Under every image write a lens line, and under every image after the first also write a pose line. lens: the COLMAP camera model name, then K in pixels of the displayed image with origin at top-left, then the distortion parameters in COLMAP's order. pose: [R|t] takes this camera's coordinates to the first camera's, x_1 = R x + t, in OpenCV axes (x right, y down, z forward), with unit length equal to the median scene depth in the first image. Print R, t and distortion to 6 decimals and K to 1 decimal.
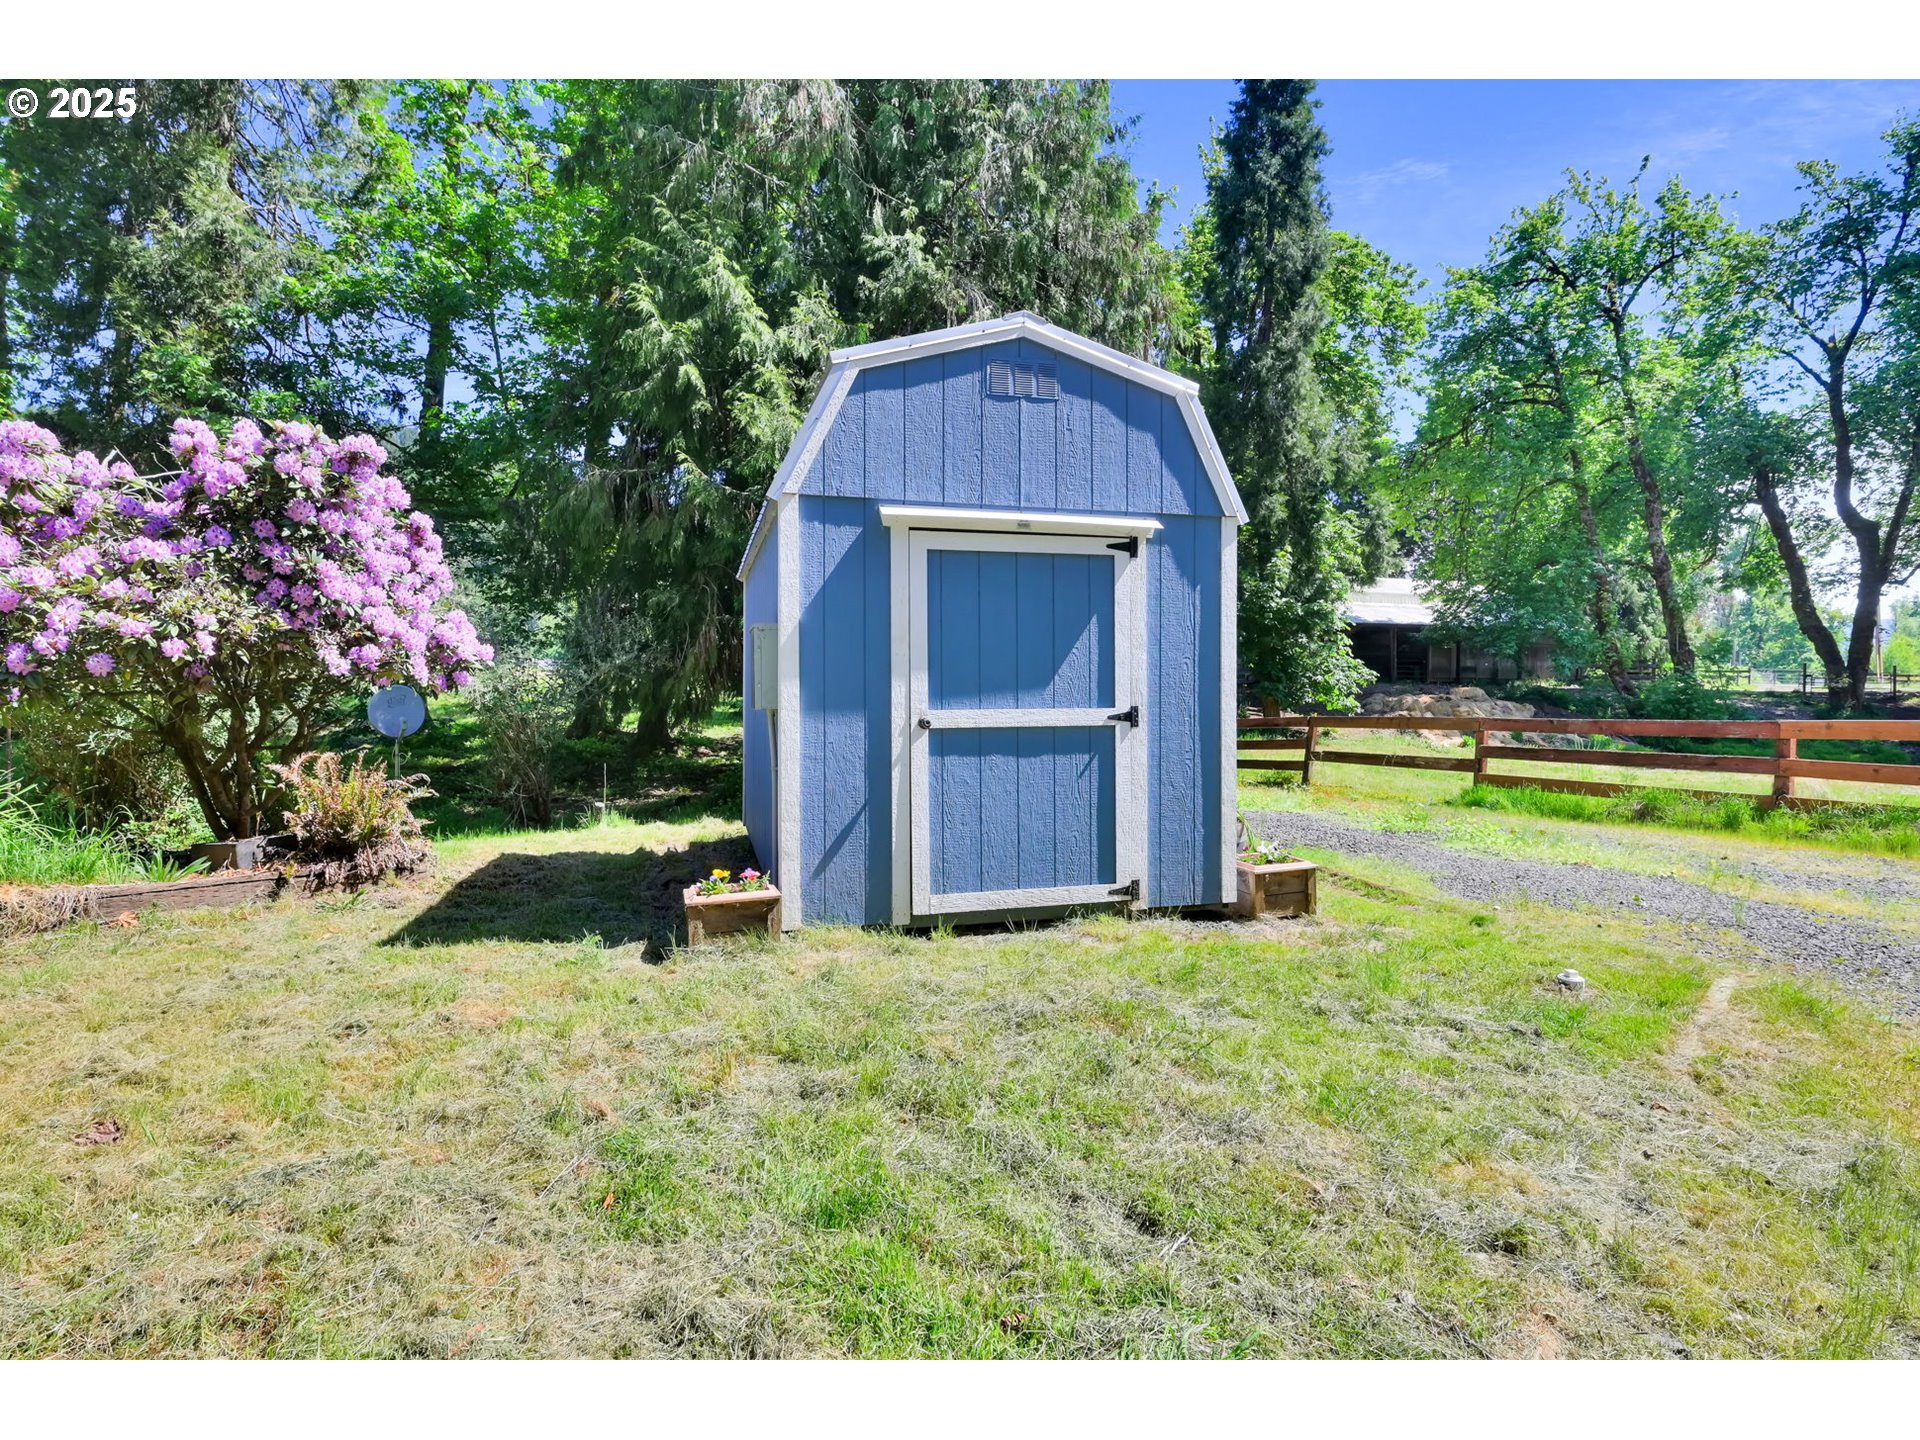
lens RADIAL K [[952.3, 0, 937.7], [0, 952.3, 703.0], [0, 0, 1]] dist [-0.004060, -0.000354]
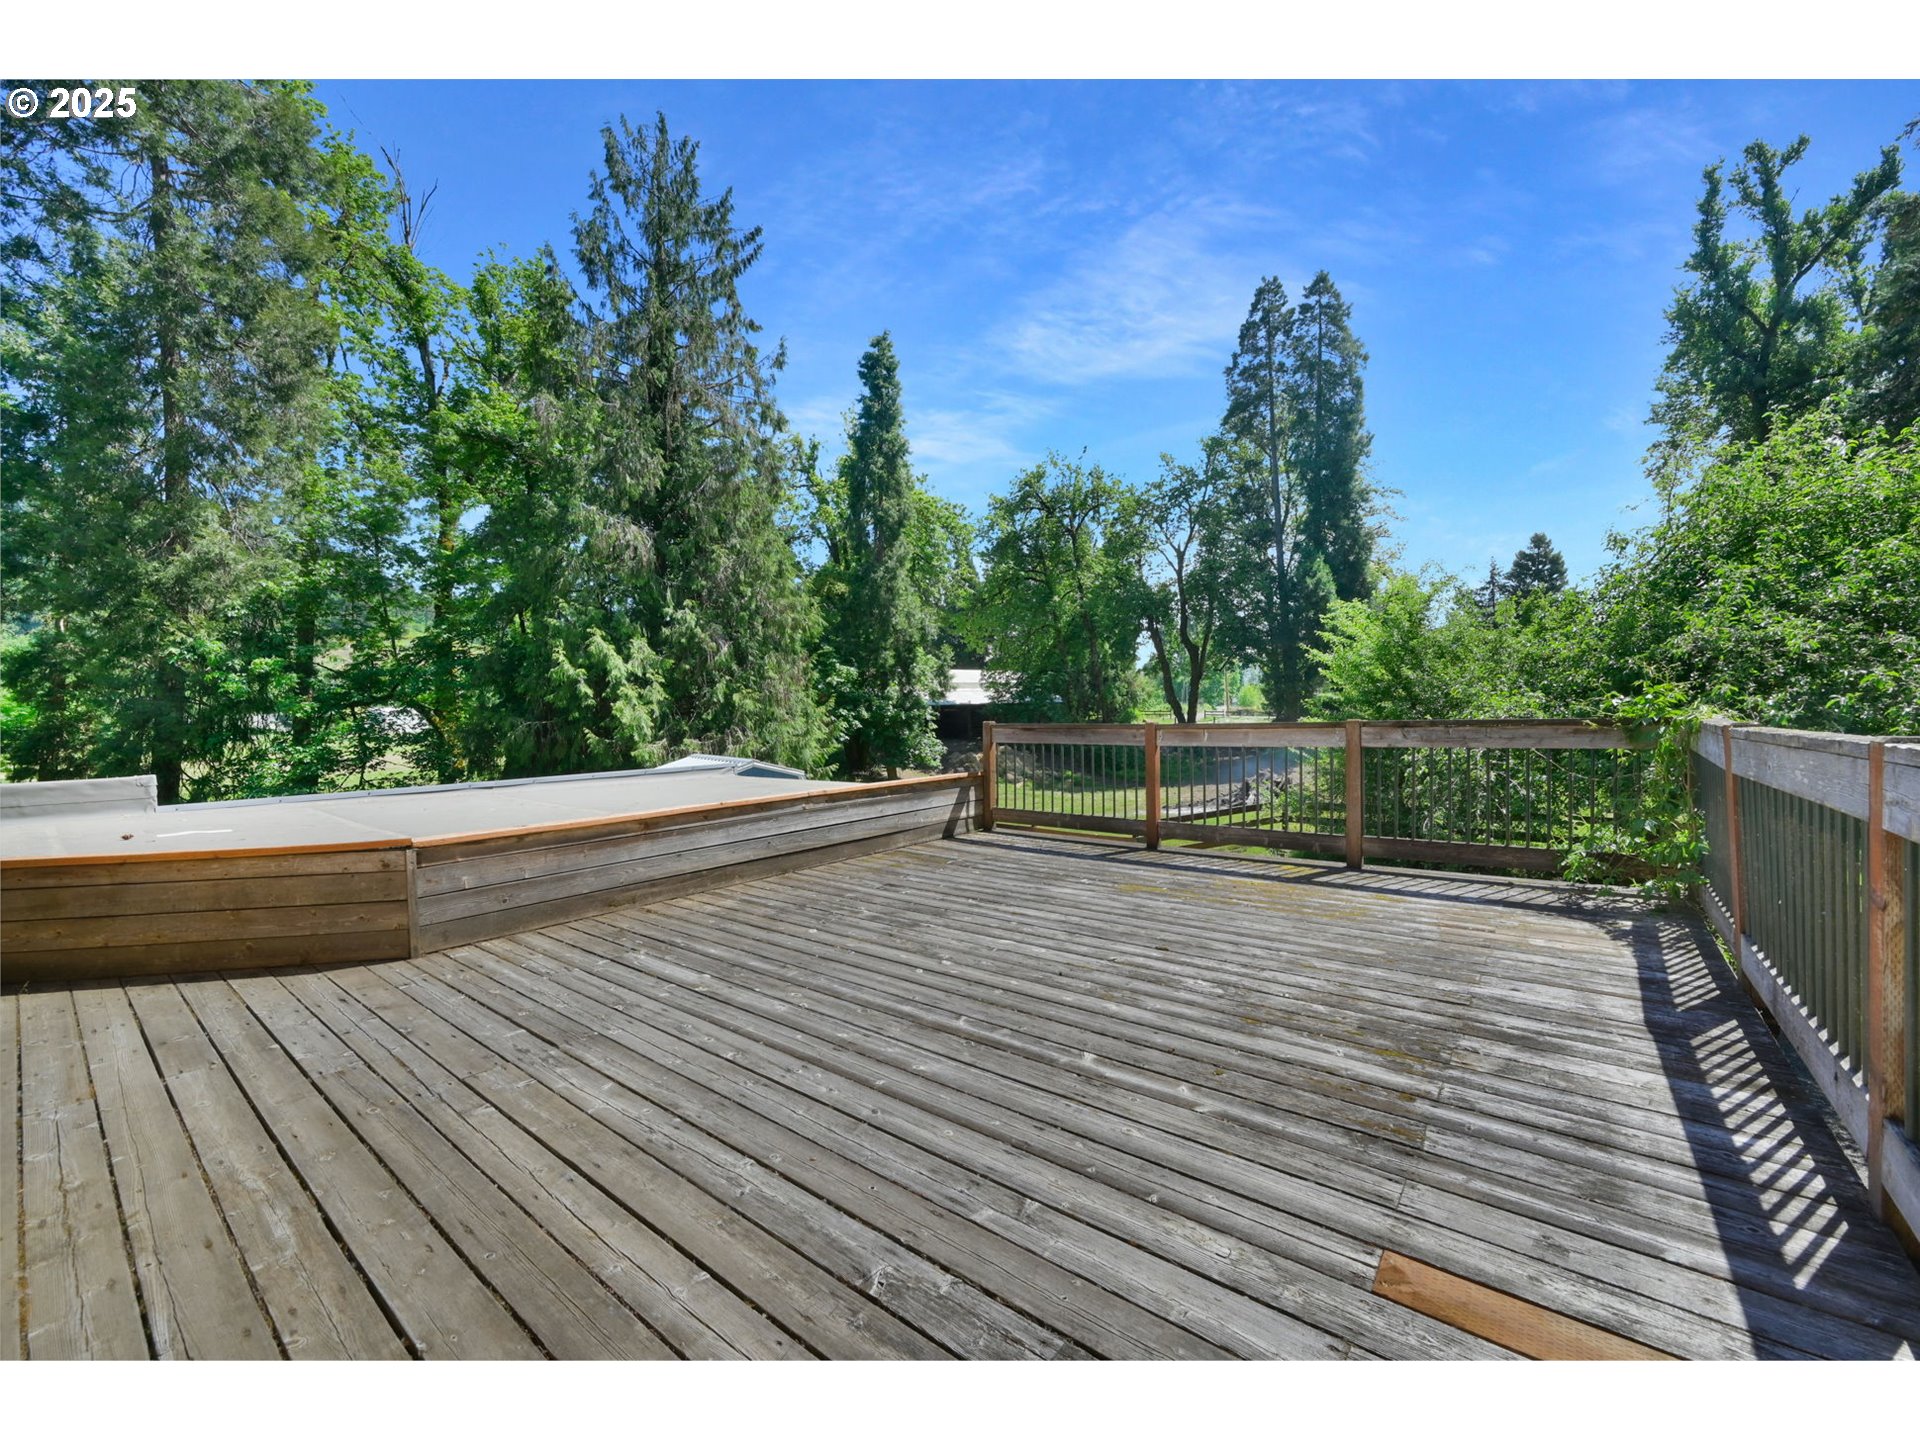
lens RADIAL K [[769.9, 0, 962.2], [0, 769.9, 725.5], [0, 0, 1]] dist [-0.001997, -0.000285]
pose [[0.929328, -0.043232, 0.366715, -0.039517], [0.039603, 0.999064, 0.017420, -0.093698], [-0.367124, -0.001666, 0.930170, -0.338560]]
